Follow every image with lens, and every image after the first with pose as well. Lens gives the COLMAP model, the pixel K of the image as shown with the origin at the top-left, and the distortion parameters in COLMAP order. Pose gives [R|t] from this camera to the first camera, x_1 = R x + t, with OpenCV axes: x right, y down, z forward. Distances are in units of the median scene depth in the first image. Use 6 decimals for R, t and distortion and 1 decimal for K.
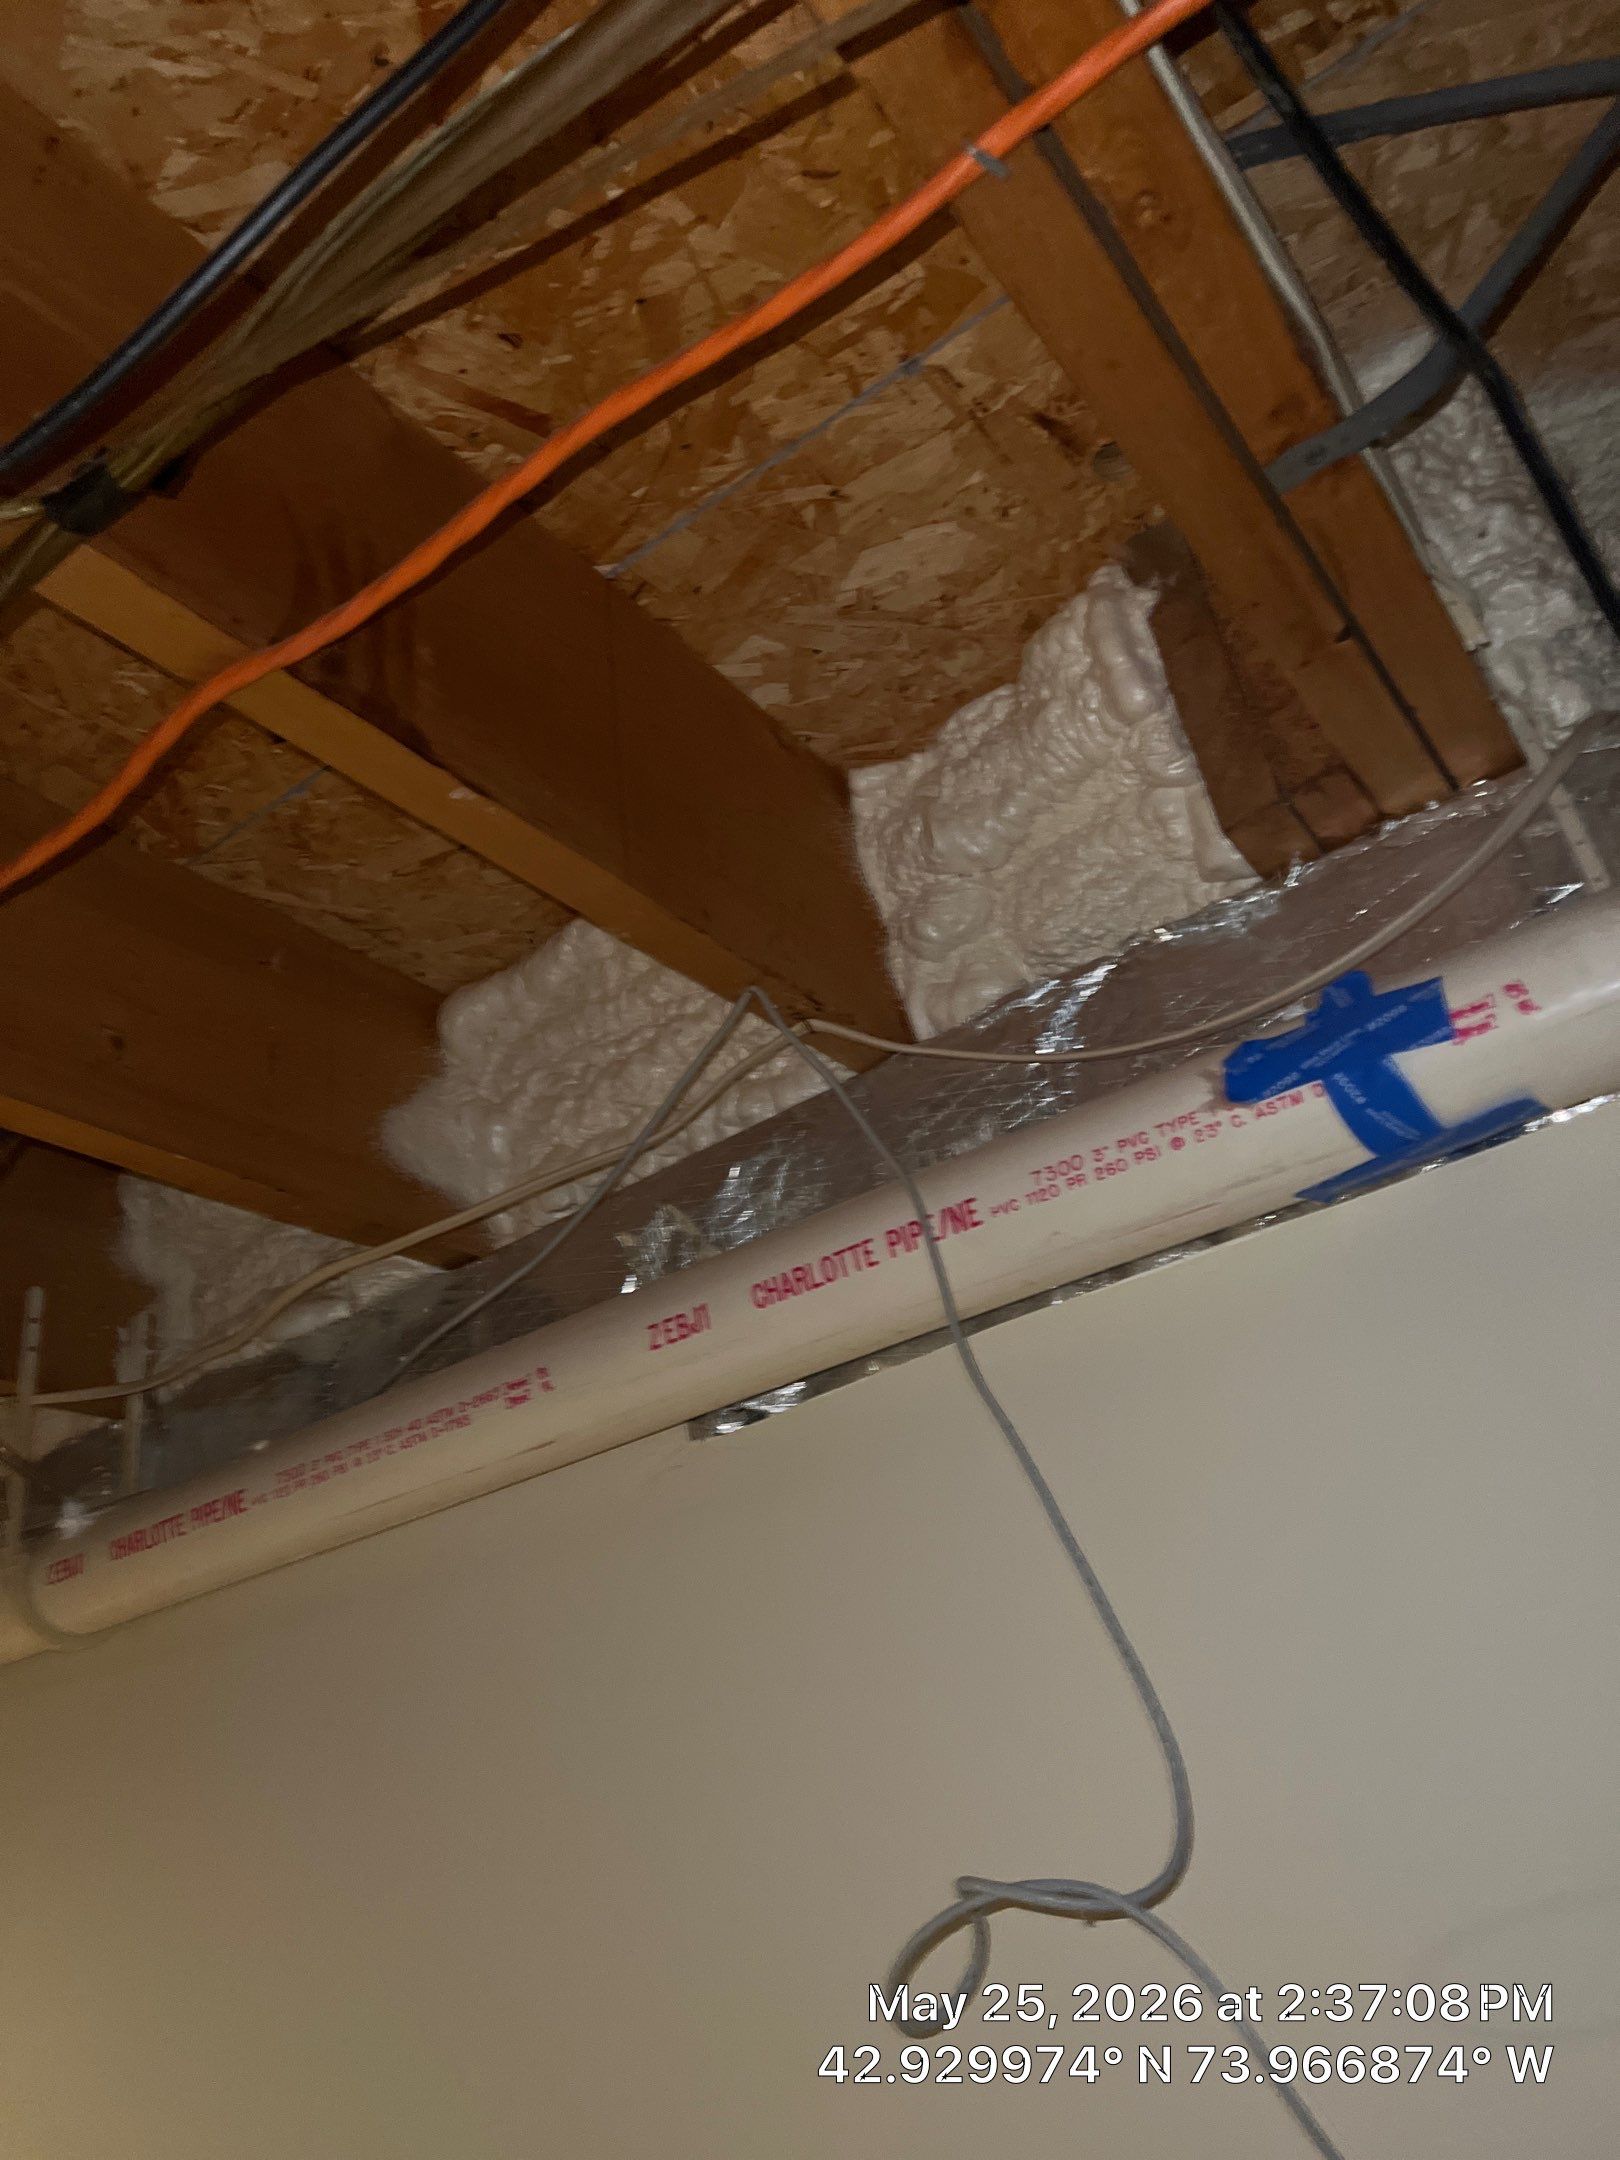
lens RADIAL K [[1535.3, 0, 801.7], [0, 1535.3, 1094.2], [0, 0, 1]] dist [0.065128, -0.064332]
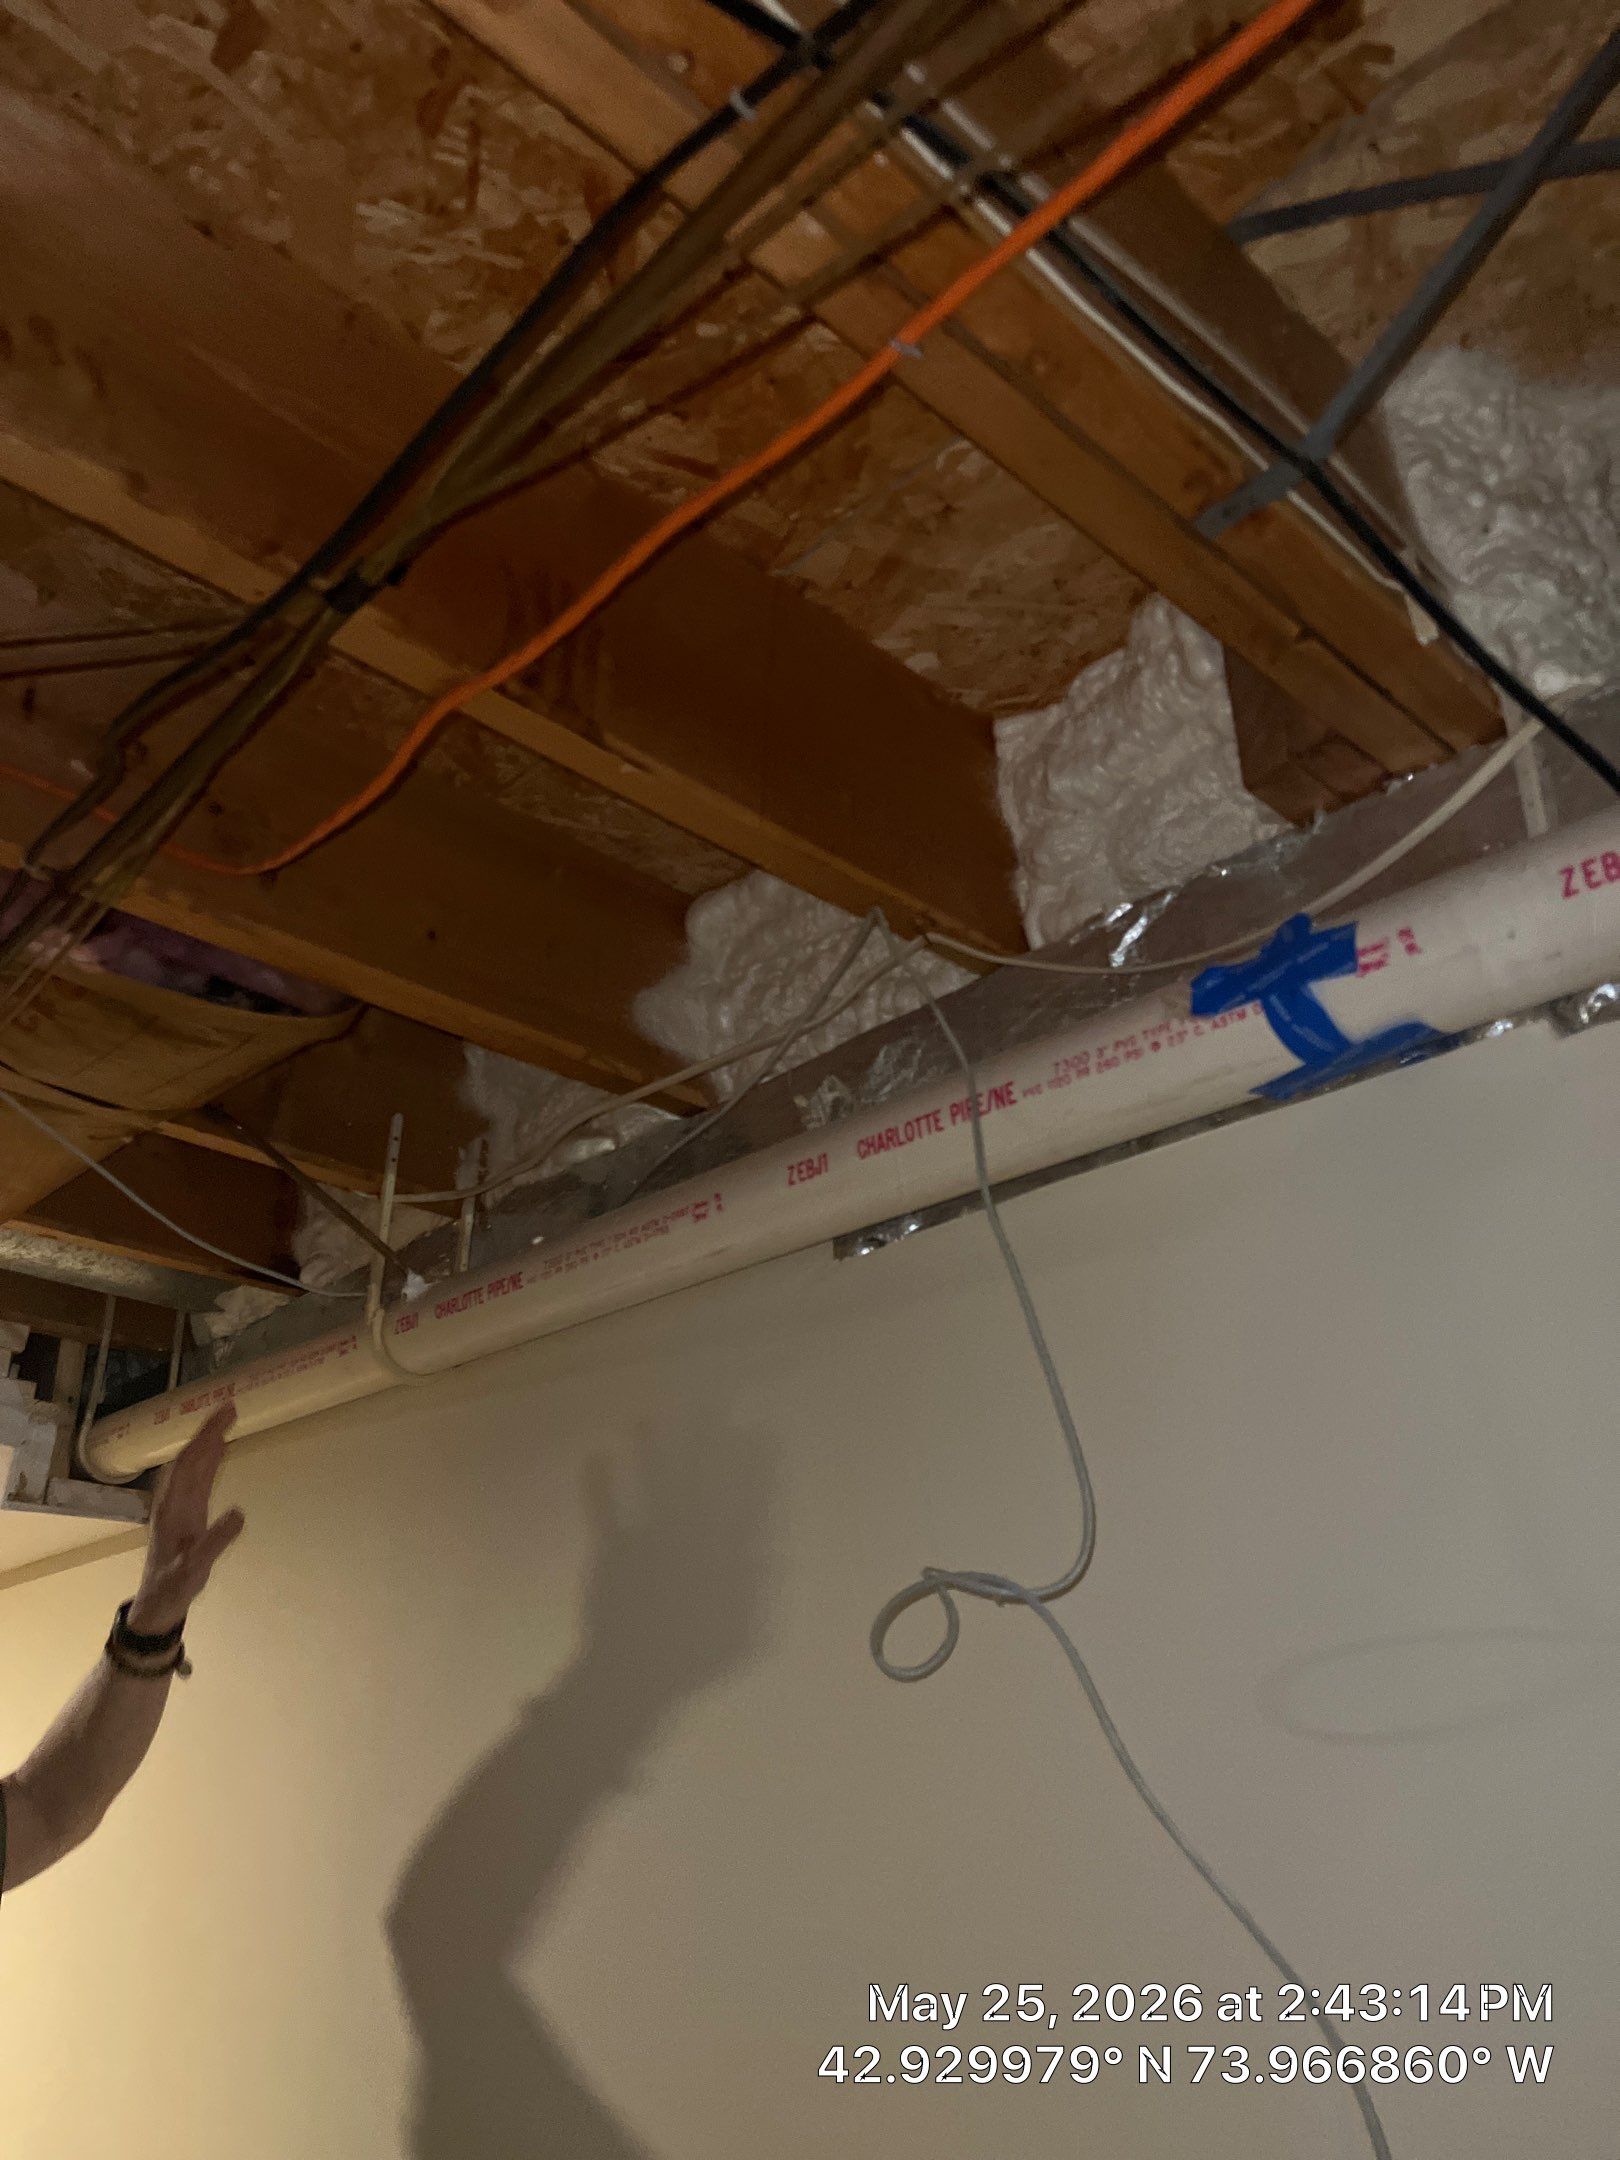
lens RADIAL K [[1503.2, 0, 810.0], [0, 1503.2, 1080.0], [0, 0, 1]] dist [0.077138, -0.123385]
pose [[0.968572, 0.049542, -0.243749, 0.207690], [-0.031010, 0.996369, 0.079289, -0.022694], [0.246792, -0.069238, 0.966592, -0.204196]]
